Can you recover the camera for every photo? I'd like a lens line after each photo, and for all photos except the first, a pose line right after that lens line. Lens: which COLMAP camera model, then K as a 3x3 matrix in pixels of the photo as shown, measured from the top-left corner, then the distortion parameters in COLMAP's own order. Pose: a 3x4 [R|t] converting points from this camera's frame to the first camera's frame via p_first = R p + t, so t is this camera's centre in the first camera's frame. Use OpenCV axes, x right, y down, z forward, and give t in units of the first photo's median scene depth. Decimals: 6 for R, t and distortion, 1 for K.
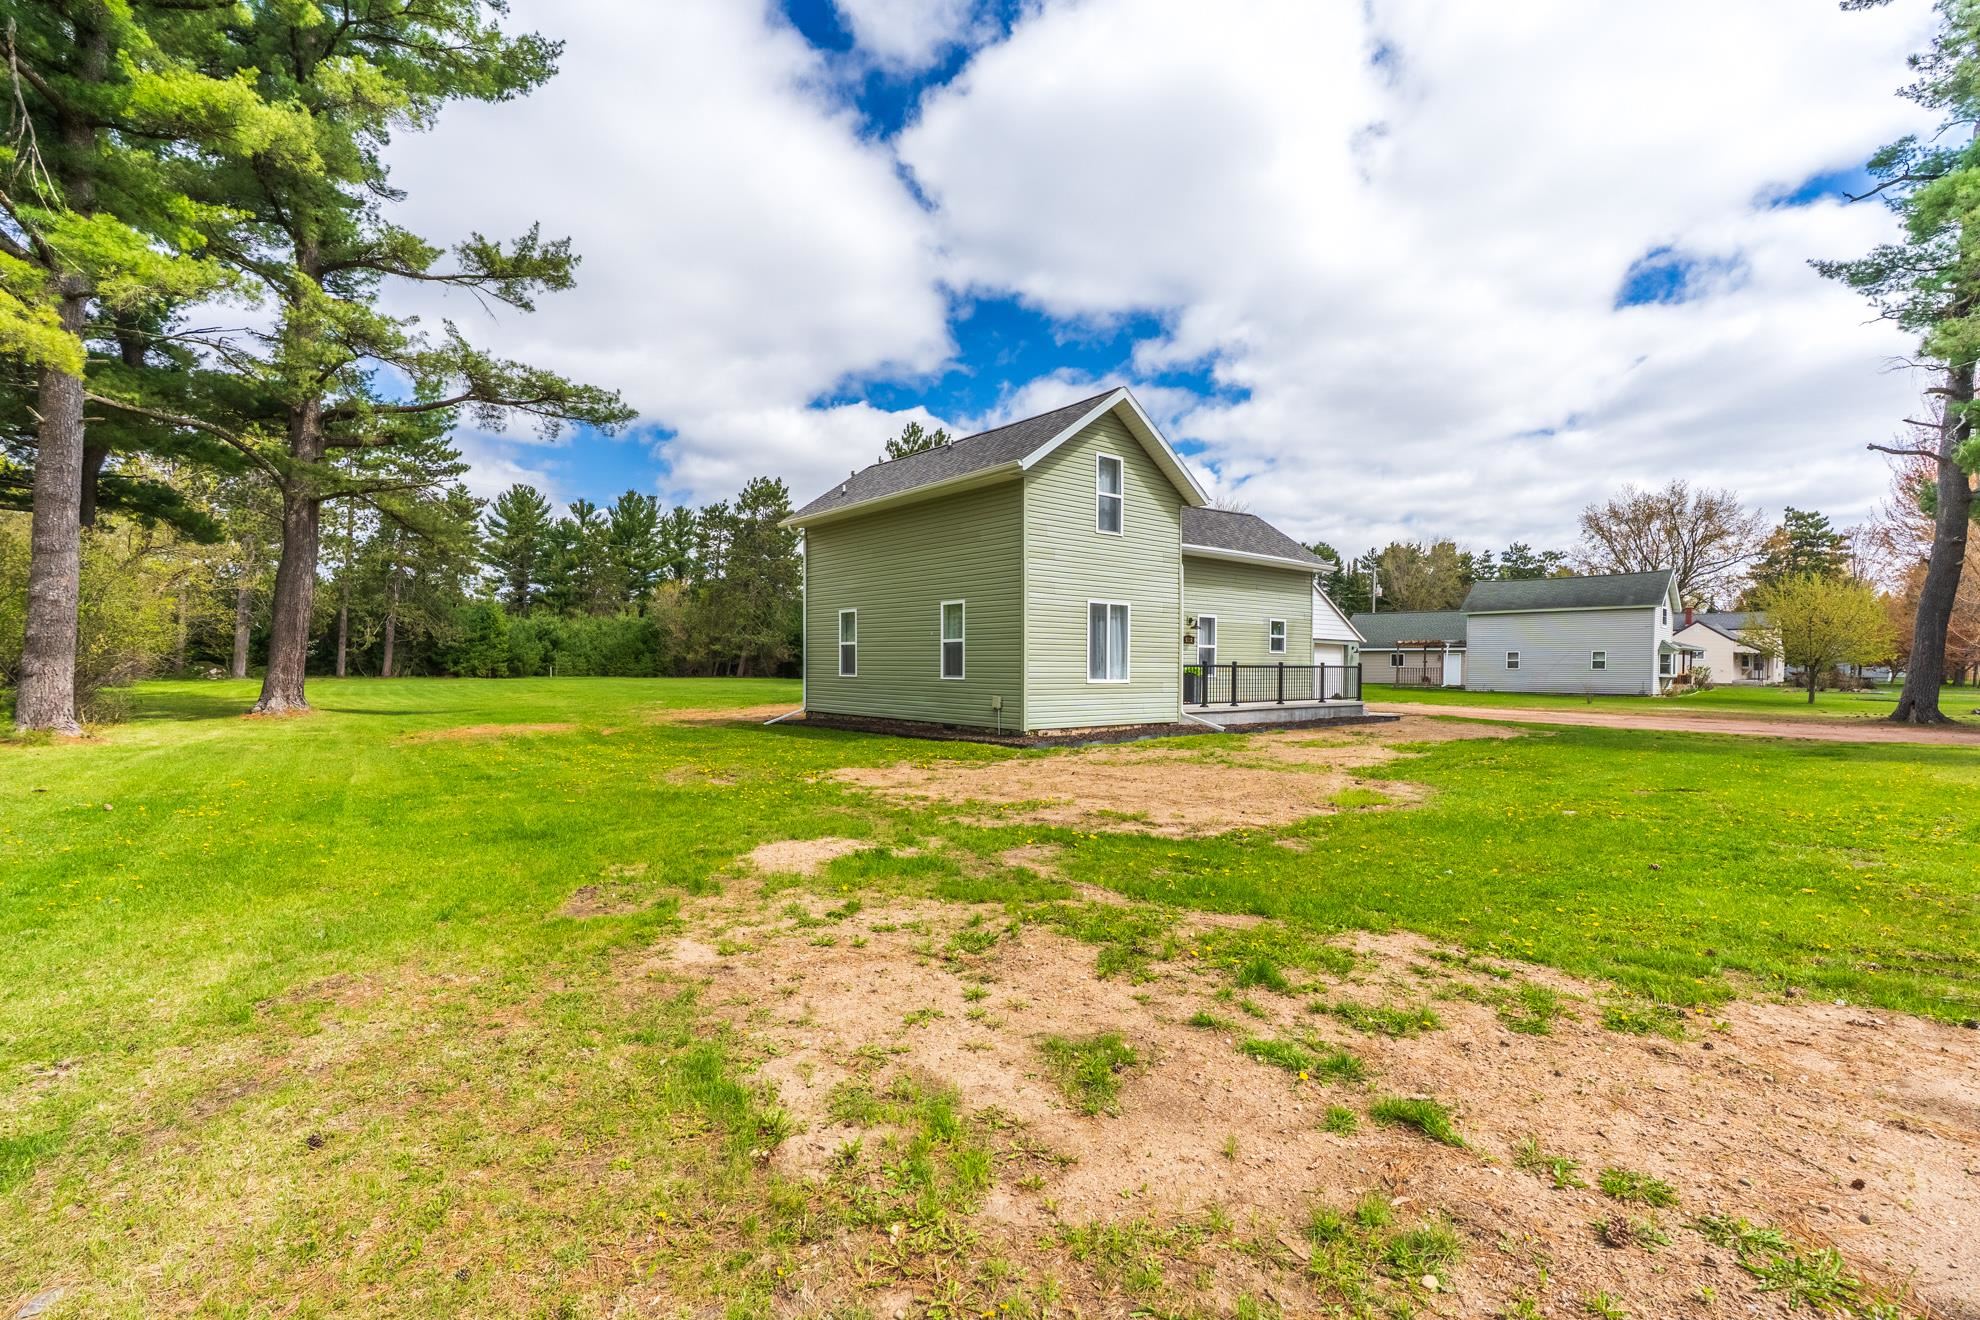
lens RADIAL K [[928.0, 0, 990.0], [0, 928.0, 660.0], [0, 0, 1]] dist [-0.002068, 0.000676]
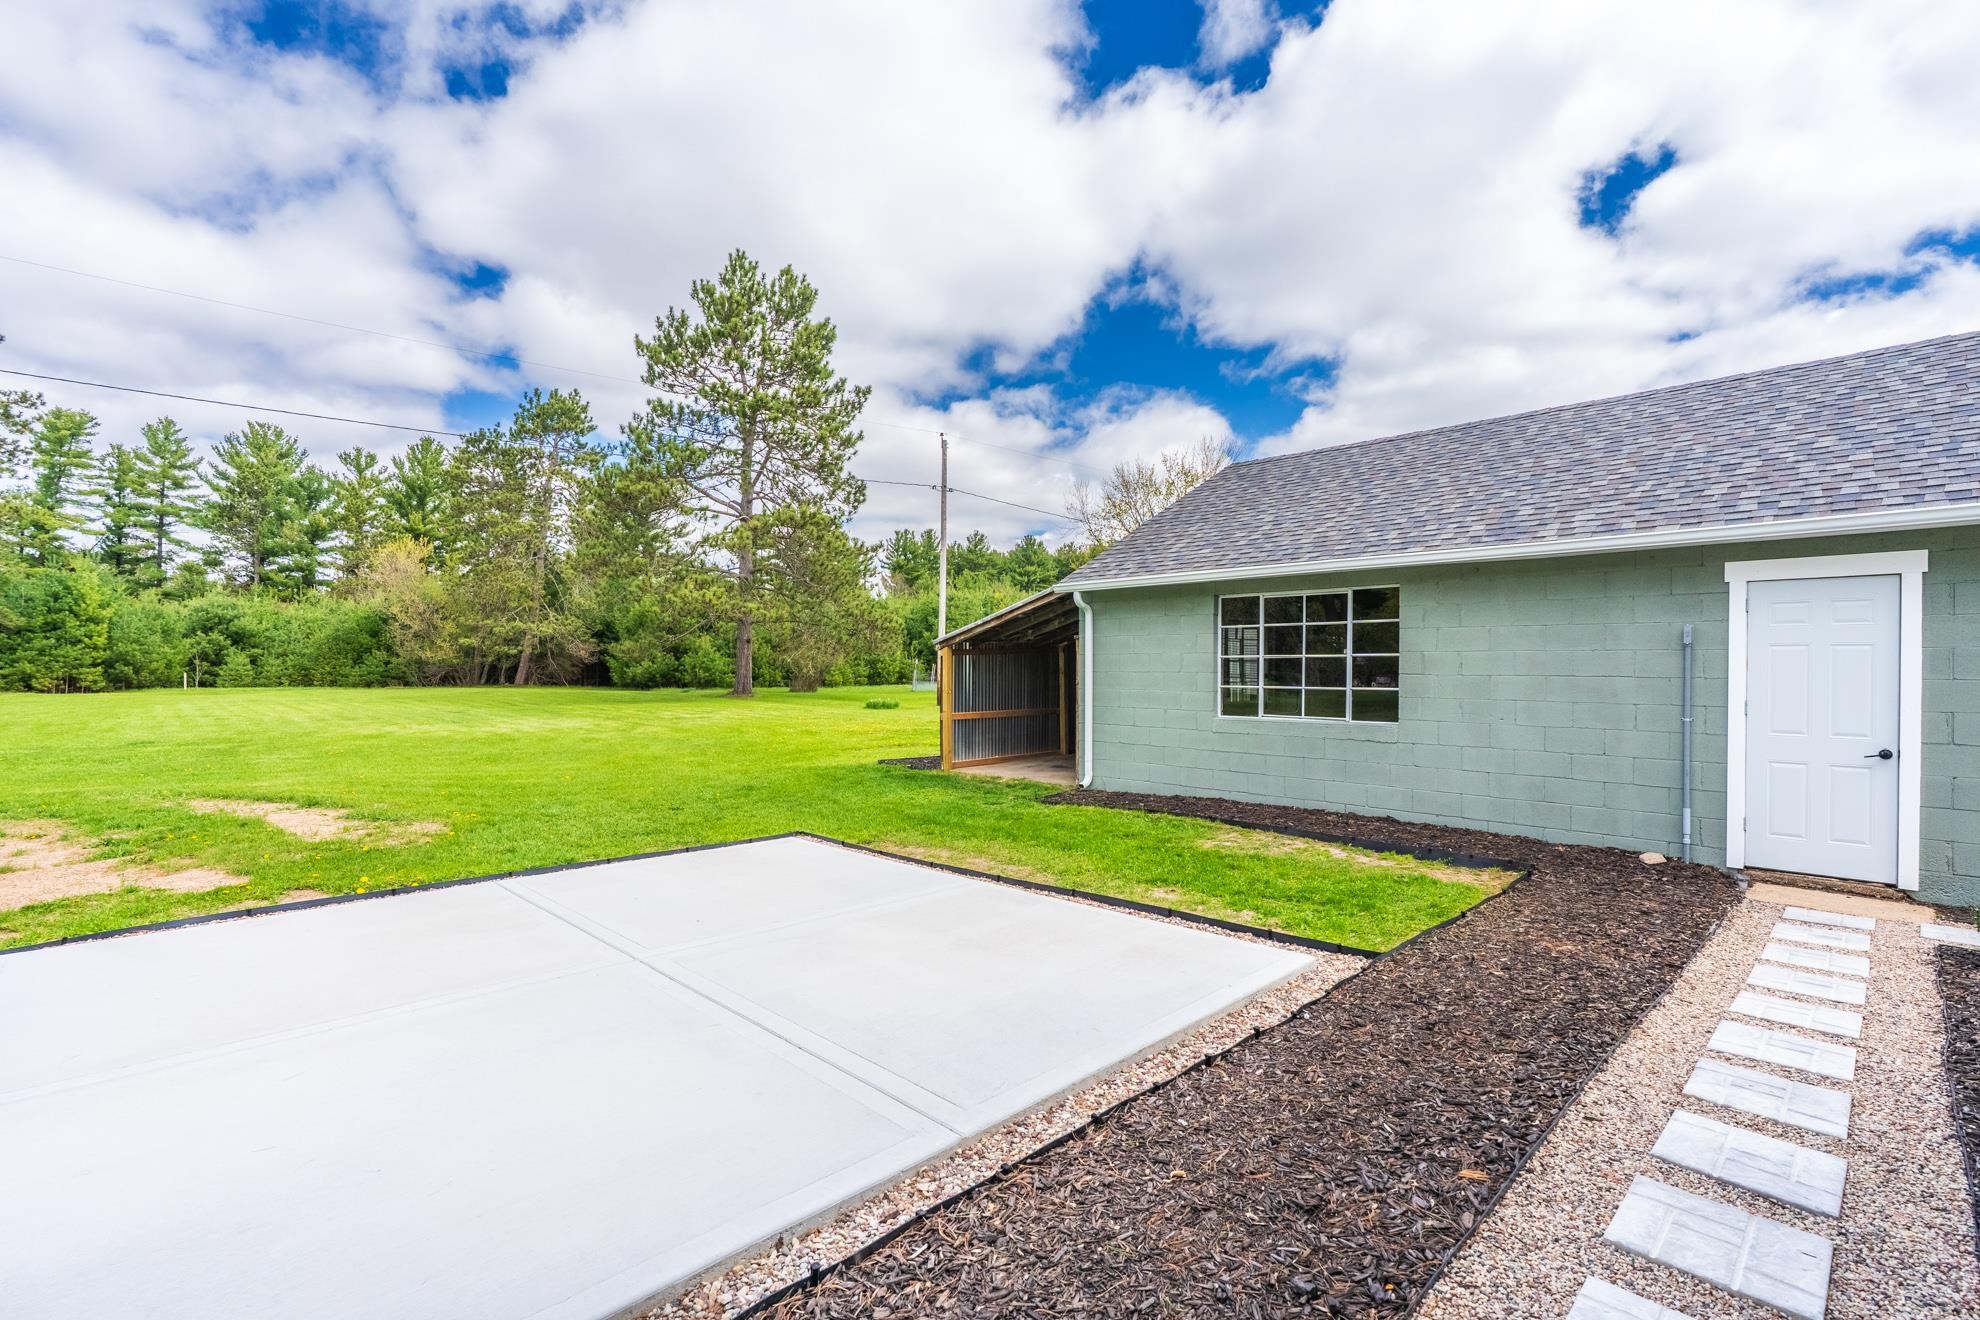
lens RADIAL K [[901.6, 0, 993.9], [0, 901.6, 664.6], [0, 0, 1]] dist [-0.002211, -0.000097]
pose [[0.997178, -0.006333, 0.074805, 0.025985], [0.005740, 0.999950, 0.008138, -0.000202], [-0.074852, -0.007686, 0.997165, 0.338181]]
